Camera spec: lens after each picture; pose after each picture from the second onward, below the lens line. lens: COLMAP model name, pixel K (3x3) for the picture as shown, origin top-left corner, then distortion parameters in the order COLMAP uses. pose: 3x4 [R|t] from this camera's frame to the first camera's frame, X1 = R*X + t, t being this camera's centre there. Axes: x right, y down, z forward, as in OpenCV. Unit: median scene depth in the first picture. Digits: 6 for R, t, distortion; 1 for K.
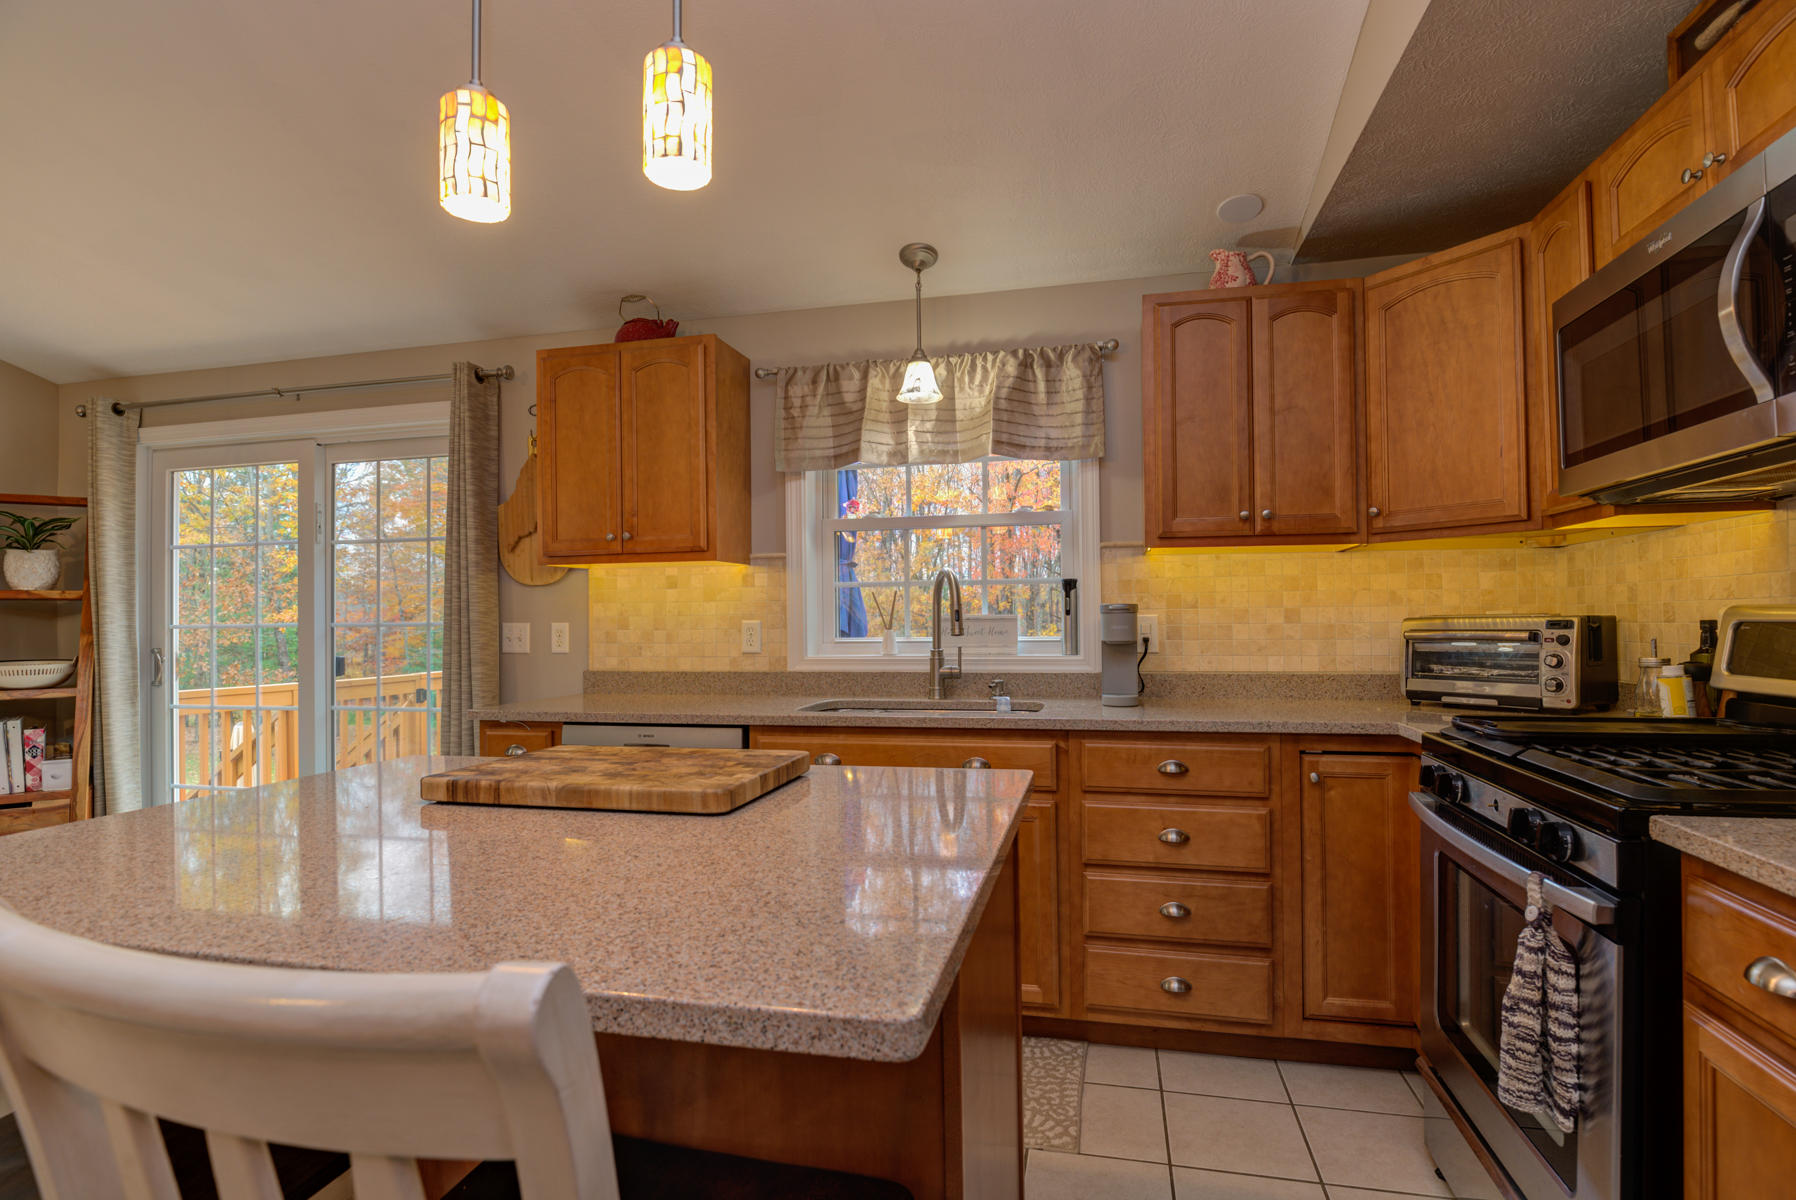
lens RADIAL K [[874.9, 0, 904.5], [0, 874.9, 609.0], [0, 0, 1]] dist [-0.002782, 0.000253]
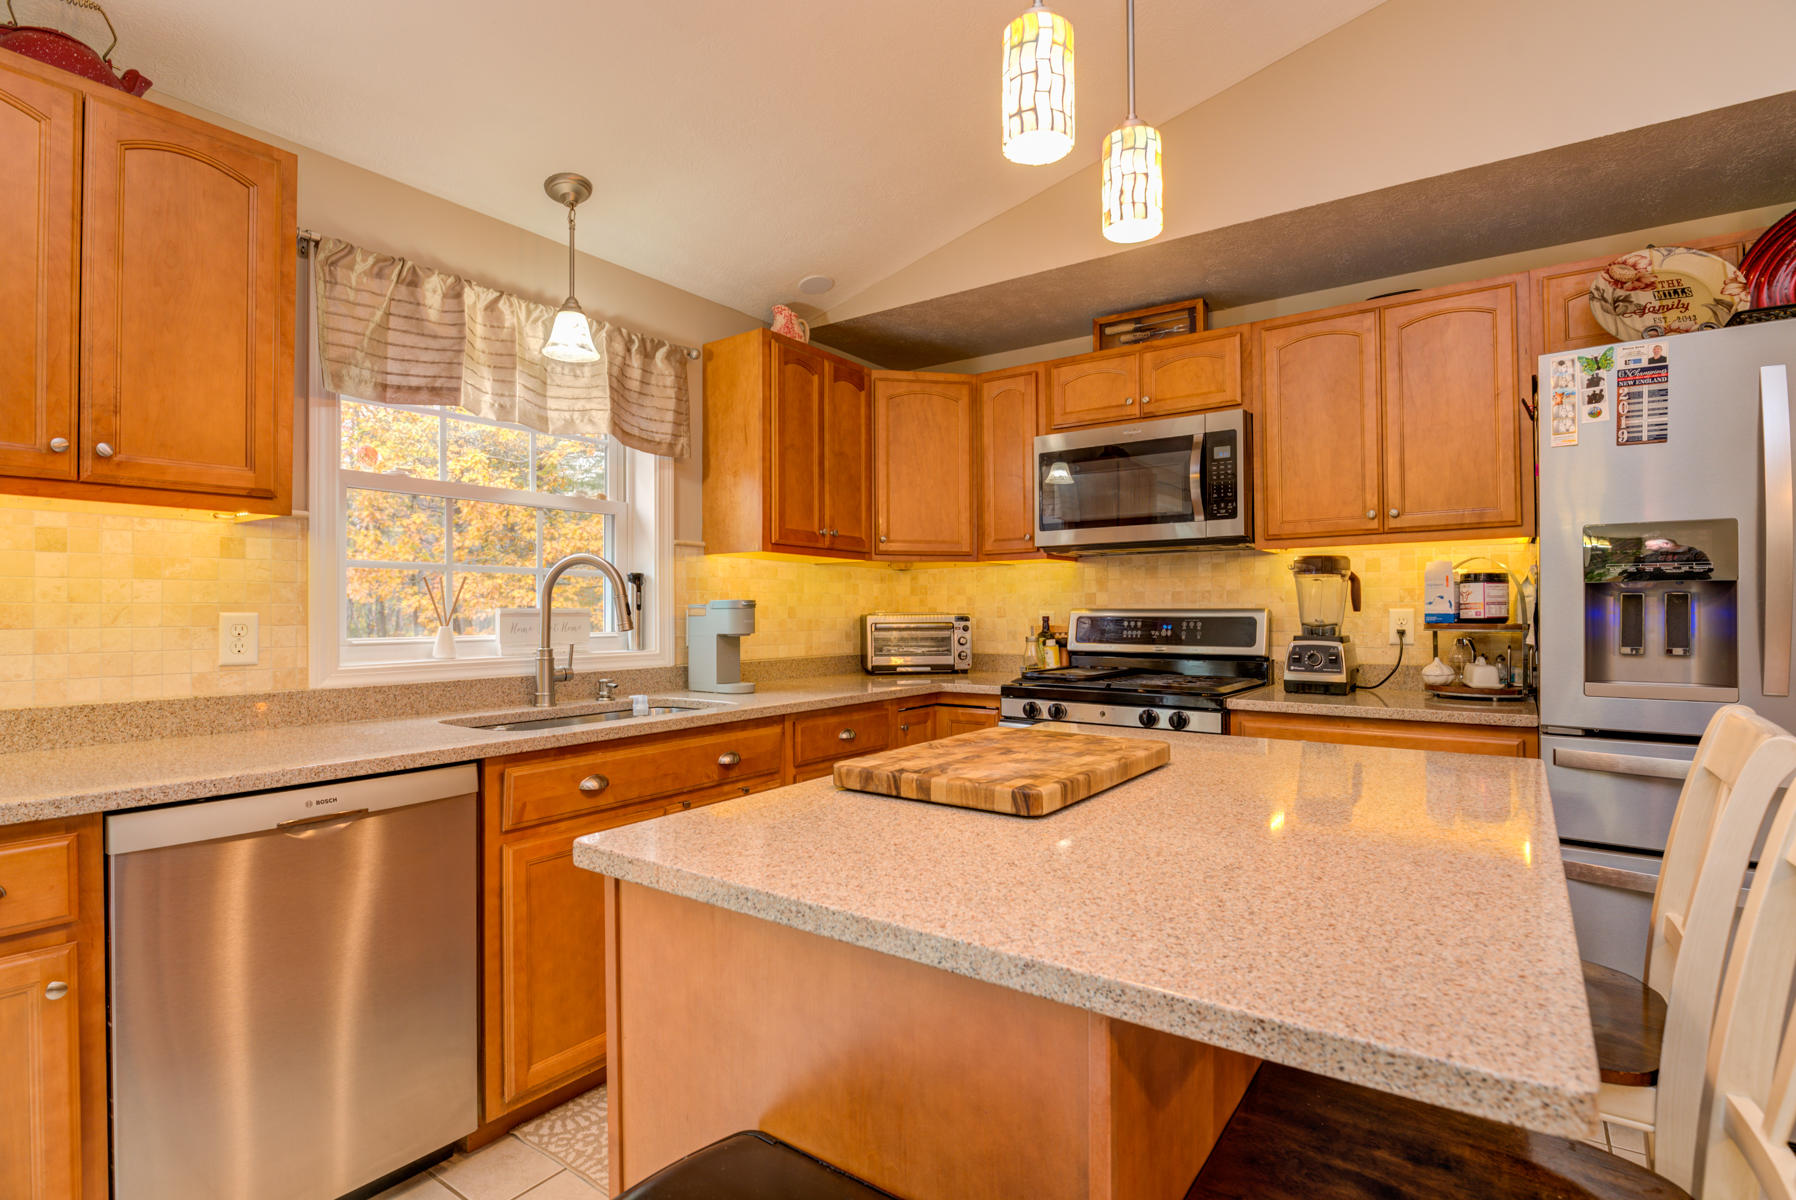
lens RADIAL K [[874.9, 0, 900.3], [0, 874.9, 603.4], [0, 0, 1]] dist [-0.002782, 0.000253]
pose [[0.385759, 0.018148, 0.922421, -0.625935], [-0.013288, 0.999812, -0.014113, 0.009994], [-0.922504, -0.006813, 0.385927, 0.357102]]
